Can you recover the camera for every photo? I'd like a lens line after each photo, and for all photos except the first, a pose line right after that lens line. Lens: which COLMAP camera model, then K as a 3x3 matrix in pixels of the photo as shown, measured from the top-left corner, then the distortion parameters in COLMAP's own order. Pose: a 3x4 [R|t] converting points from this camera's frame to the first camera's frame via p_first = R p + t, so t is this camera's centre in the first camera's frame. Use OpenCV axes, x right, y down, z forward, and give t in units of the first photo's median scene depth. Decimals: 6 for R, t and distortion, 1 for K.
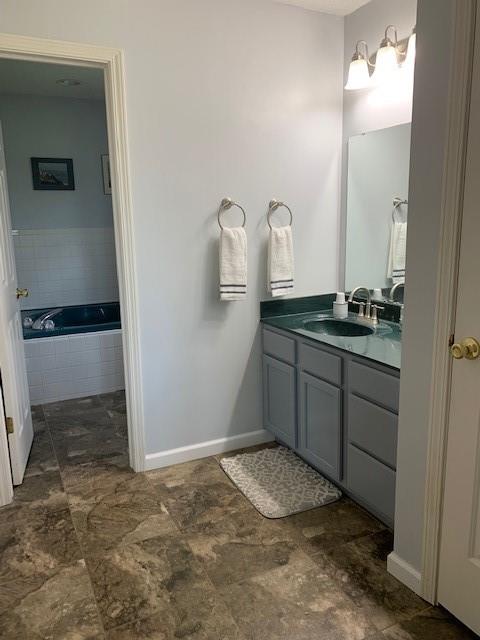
lens RADIAL K [[486.8, 0, 239.2], [0, 486.8, 320.1], [0, 0, 1]] dist [0.043270, -0.057816]
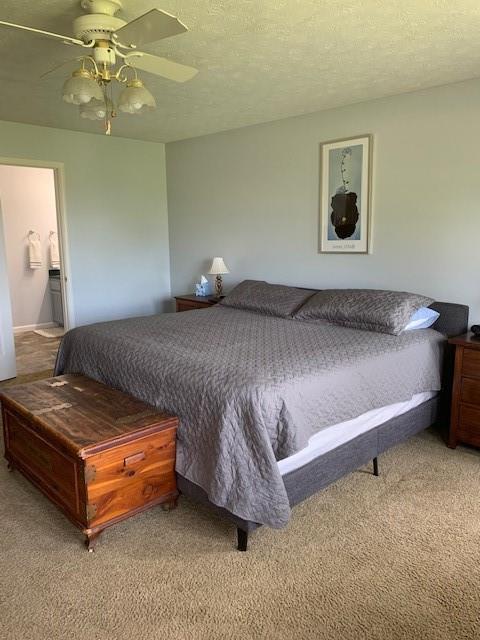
lens RADIAL K [[486.8, 0, 240.9], [0, 486.8, 318.8], [0, 0, 1]] dist [0.043270, -0.057816]
pose [[0.956055, -0.037974, 0.290717, 0.268485], [0.043797, 0.998949, -0.013546, 0.318421], [-0.289897, 0.025684, 0.956713, -1.859650]]
